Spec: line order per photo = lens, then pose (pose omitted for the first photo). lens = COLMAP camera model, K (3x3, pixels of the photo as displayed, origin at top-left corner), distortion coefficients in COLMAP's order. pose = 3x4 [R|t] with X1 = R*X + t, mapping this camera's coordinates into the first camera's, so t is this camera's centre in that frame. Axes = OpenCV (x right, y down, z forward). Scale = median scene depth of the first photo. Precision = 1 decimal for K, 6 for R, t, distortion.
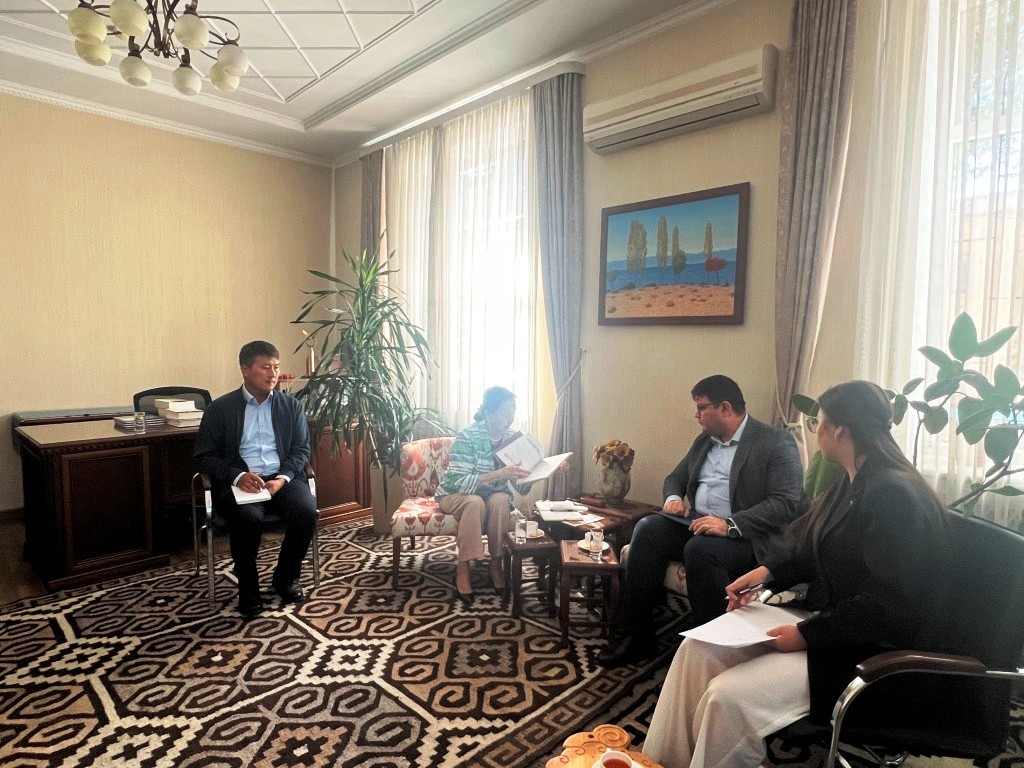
lens RADIAL K [[586.8, 0, 504.9], [0, 586.8, 379.8], [0, 0, 1]] dist [-0.002653, 0.000038]
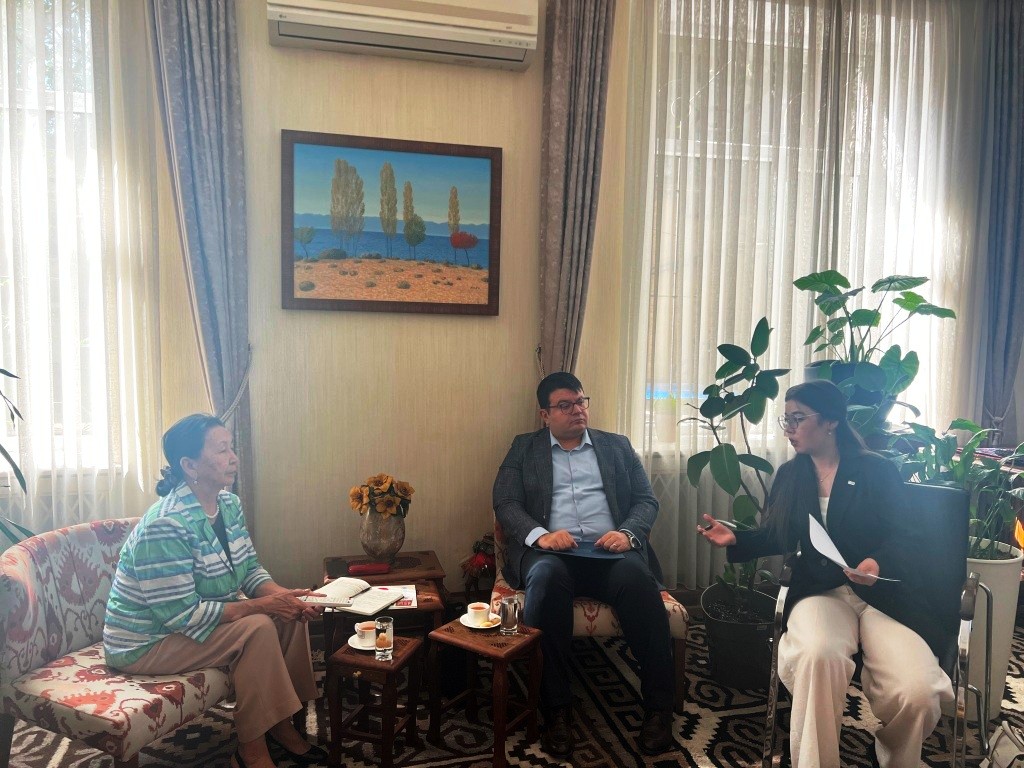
lens RADIAL K [[765.1, 0, 515.2], [0, 765.1, 381.0], [0, 0, 1]] dist [0.063833, -0.065593]
pose [[0.513322, -0.069021, 0.855416, -0.515636], [0.041564, 0.997590, 0.055550, -0.056323], [-0.857189, 0.007039, 0.514954, 0.380027]]
